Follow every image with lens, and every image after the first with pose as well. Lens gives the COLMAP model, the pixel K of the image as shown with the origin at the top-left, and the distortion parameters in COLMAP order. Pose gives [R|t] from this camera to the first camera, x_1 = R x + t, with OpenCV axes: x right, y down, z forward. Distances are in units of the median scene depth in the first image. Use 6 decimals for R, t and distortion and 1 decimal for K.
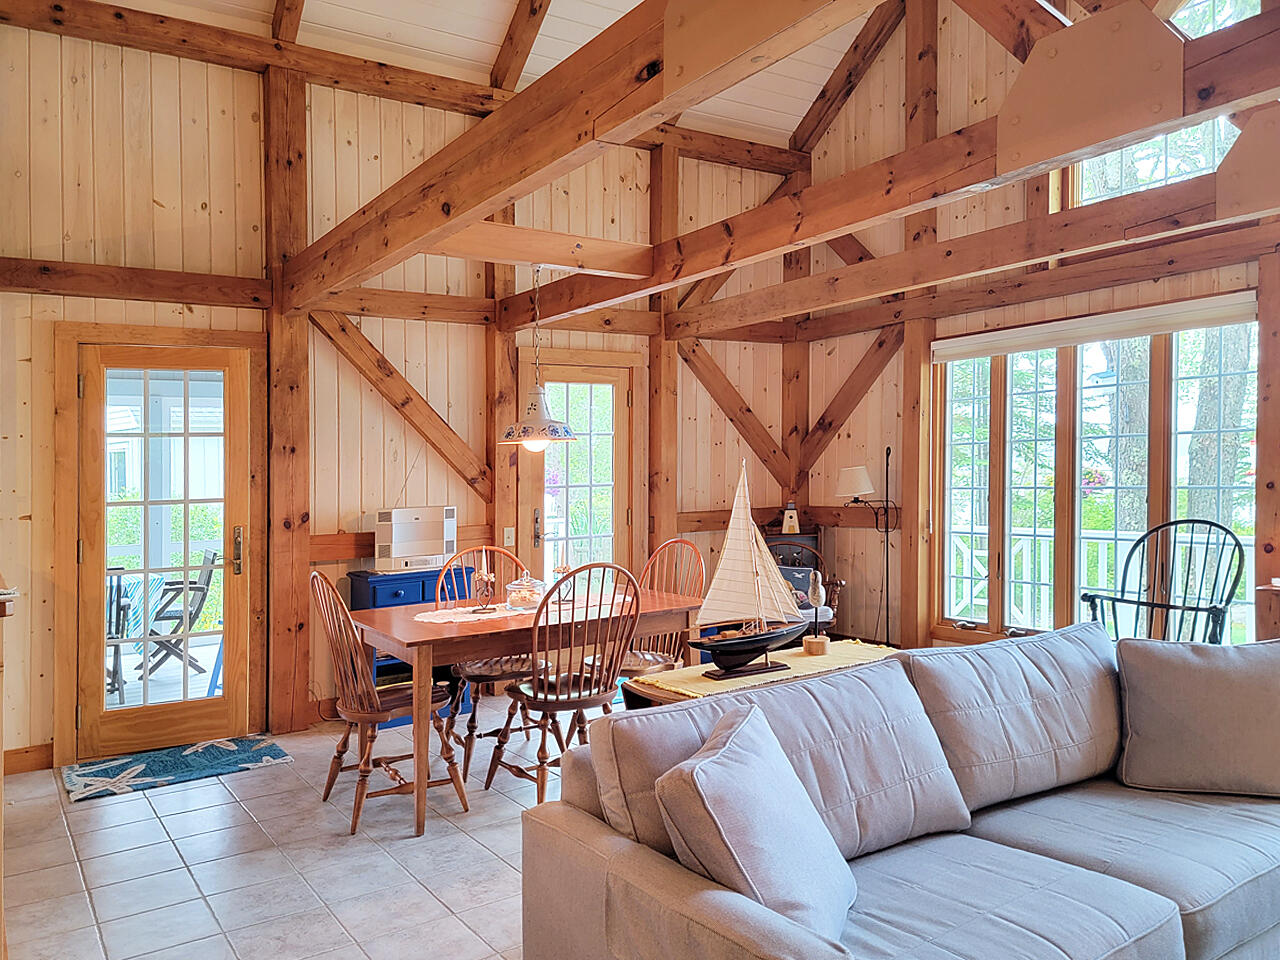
lens RADIAL K [[985.0, 0, 652.9], [0, 985.0, 478.1], [0, 0, 1]] dist [0.081501, -0.072256]
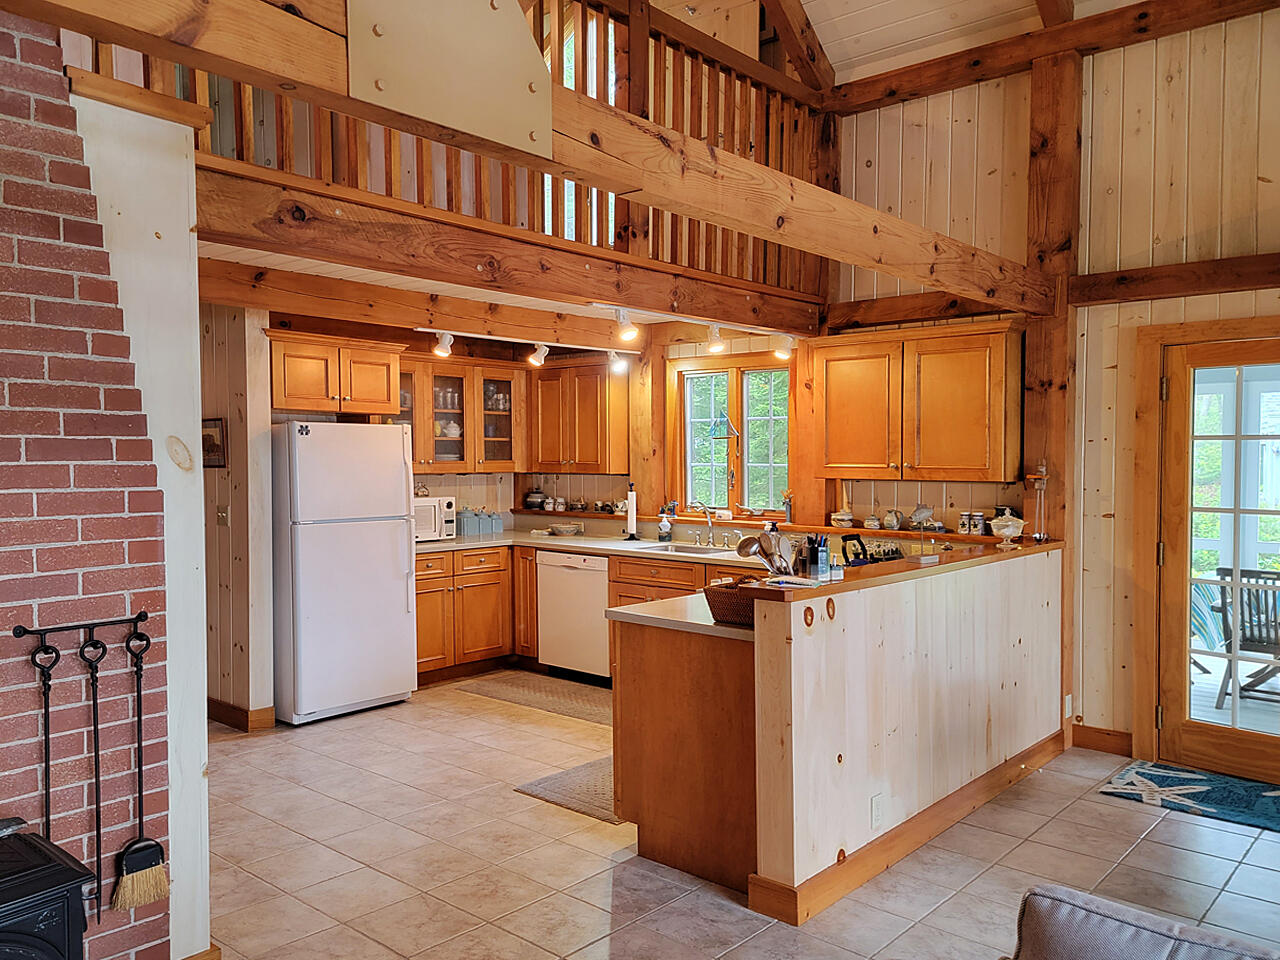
lens RADIAL K [[985.0, 0, 652.9], [0, 985.0, 478.1], [0, 0, 1]] dist [0.081501, -0.072256]
pose [[0.256049, 0.055508, -0.965069, 0.261697], [-0.031502, 0.998299, 0.049062, -0.035555], [0.966150, 0.017840, 0.257362, 0.254289]]
